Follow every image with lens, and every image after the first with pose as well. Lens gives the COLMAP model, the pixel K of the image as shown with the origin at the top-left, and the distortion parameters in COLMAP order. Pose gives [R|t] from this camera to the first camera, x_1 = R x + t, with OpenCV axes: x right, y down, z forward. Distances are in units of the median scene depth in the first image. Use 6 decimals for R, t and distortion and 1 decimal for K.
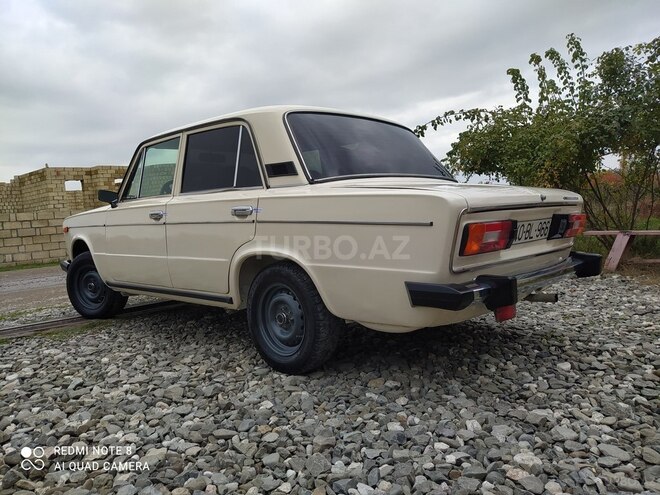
lens RADIAL K [[492.4, 0, 330.0], [0, 492.4, 247.5], [0, 0, 1]] dist [0.083374, -0.106975]
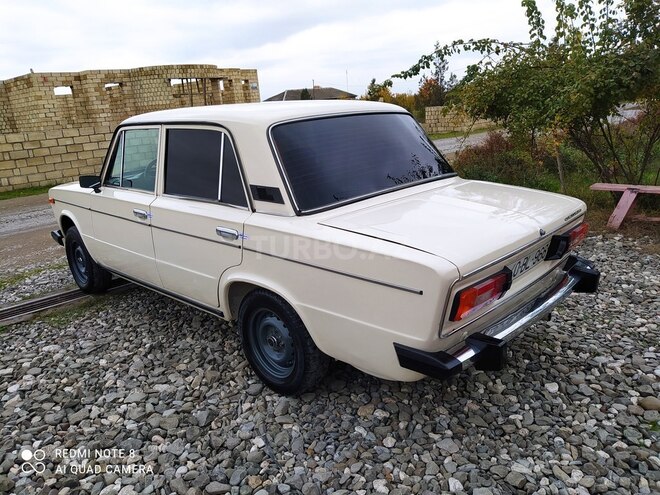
lens RADIAL K [[499.5, 0, 330.0], [0, 499.5, 245.0], [0, 0, 1]] dist [0.020062, -0.009937]
pose [[0.999928, -0.008348, -0.008570, 0.027889], [0.009883, 0.980062, 0.198446, -0.240545], [0.006742, -0.198517, 0.980074, 0.052531]]
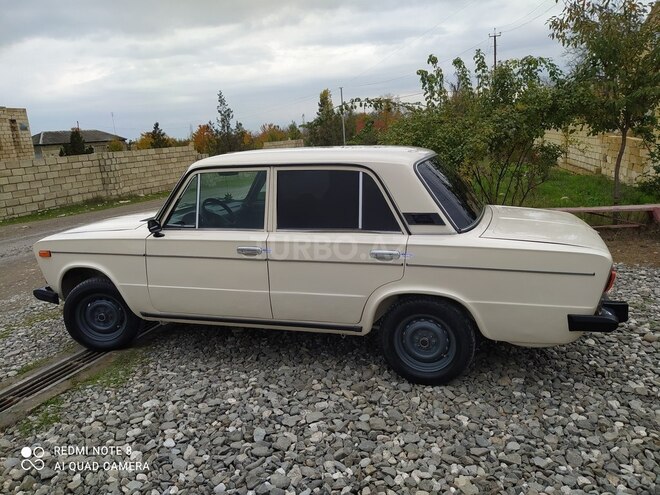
lens RADIAL K [[492.4, 0, 330.0], [0, 492.4, 247.5], [0, 0, 1]] dist [0.083374, -0.106975]
pose [[0.902355, -0.088630, 0.421781, -0.768576], [0.036482, 0.990822, 0.130155, -0.241629], [-0.429446, -0.102058, 0.897307, 0.041742]]
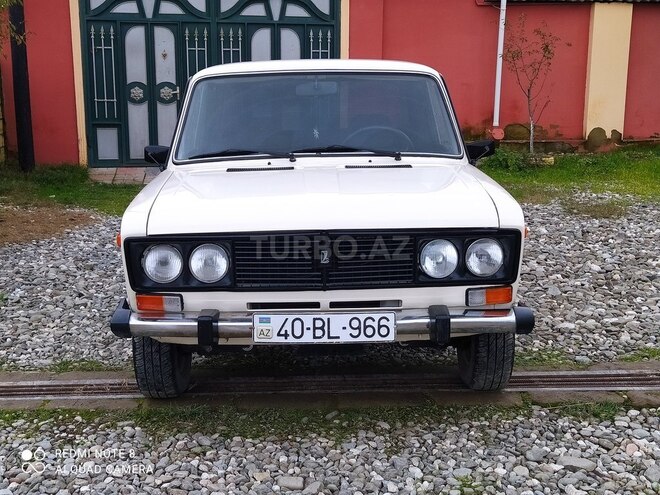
lens RADIAL K [[872.4, 0, 330.0], [0, 872.4, 247.5], [0, 0, 1]] dist [0.081860, -0.041110]
pose [[-0.702739, -0.069890, 0.708006, -1.634625], [0.106255, 0.973691, 0.201582, -0.329032], [-0.703468, 0.216888, -0.676825, 2.799624]]
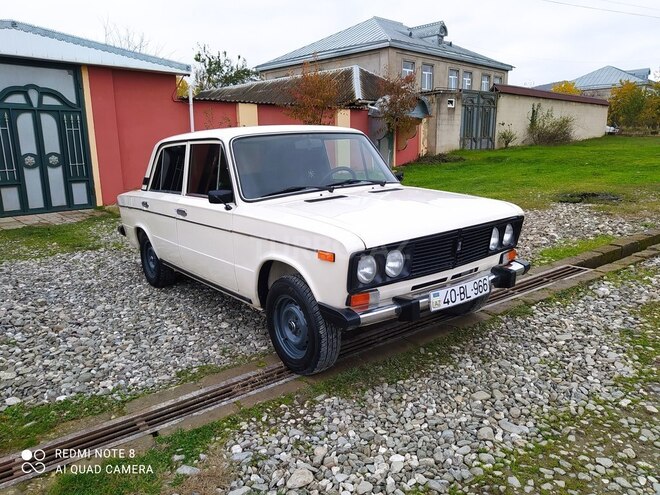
lens RADIAL K [[494.4, 0, 332.3], [0, 494.4, 247.2], [0, 0, 1]] dist [0.085886, -0.120769]
pose [[-0.984349, 0.061867, 0.165011, -0.666641], [0.105658, 0.956582, 0.271638, -0.386012], [-0.141041, 0.284821, -0.948148, 3.027467]]
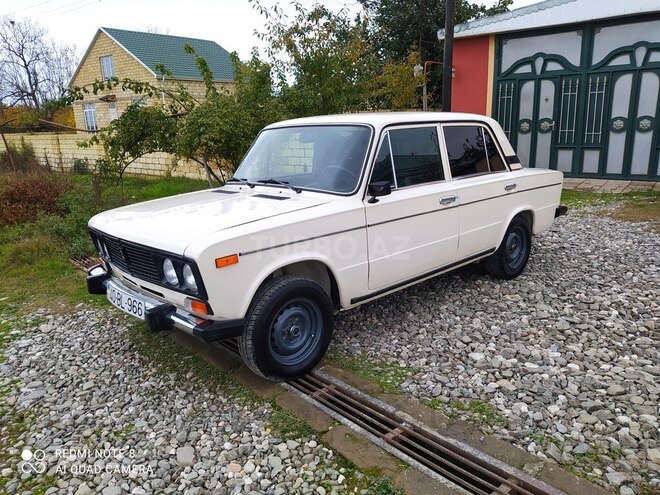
lens RADIAL K [[492.4, 0, 330.0], [0, 492.4, 247.5], [0, 0, 1]] dist [0.083374, -0.106975]
pose [[0.067223, -0.185942, 0.980258, -1.781760], [0.110859, 0.977789, 0.177871, -0.227080], [-0.991560, 0.096714, 0.086344, 1.444698]]
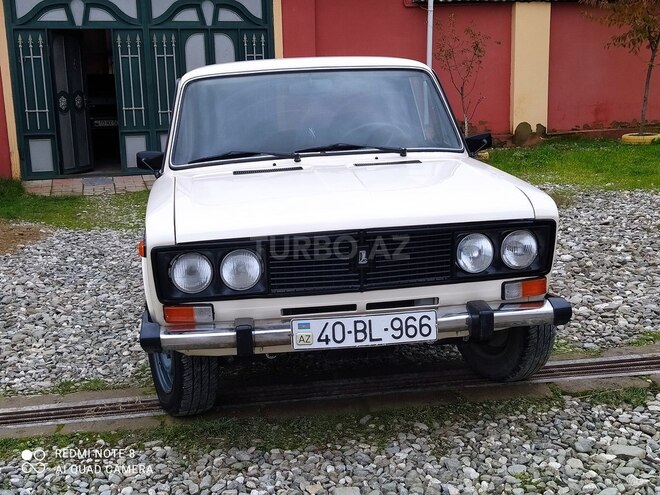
lens RADIAL K [[854.6, 0, 330.0], [0, 854.6, 247.5], [0, 0, 1]] dist [0.071026, 0.008120]
pose [[-0.772045, -0.031480, 0.634788, -1.464146], [0.134500, 0.968060, 0.211589, -0.334183], [-0.621173, 0.248735, -0.743152, 2.865959]]
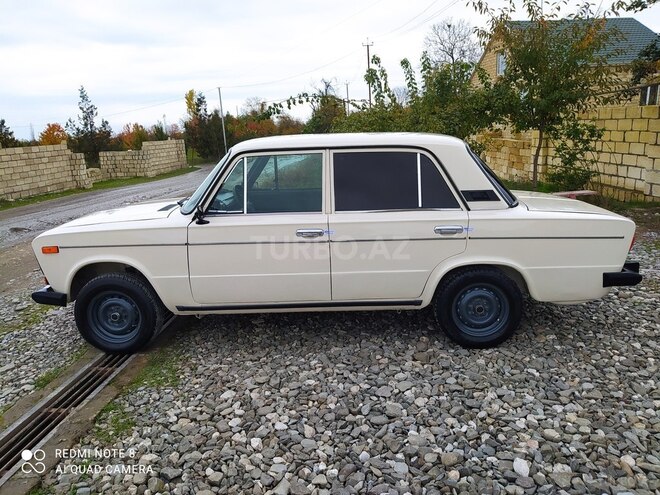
lens RADIAL K [[494.4, 0, 332.3], [0, 494.4, 247.2], [0, 0, 1]] dist [0.085886, -0.120769]
pose [[0.757248, -0.122585, 0.641520, -1.186501], [0.047837, 0.990000, 0.132708, -0.207225], [-0.651373, -0.069805, 0.755540, 0.259927]]
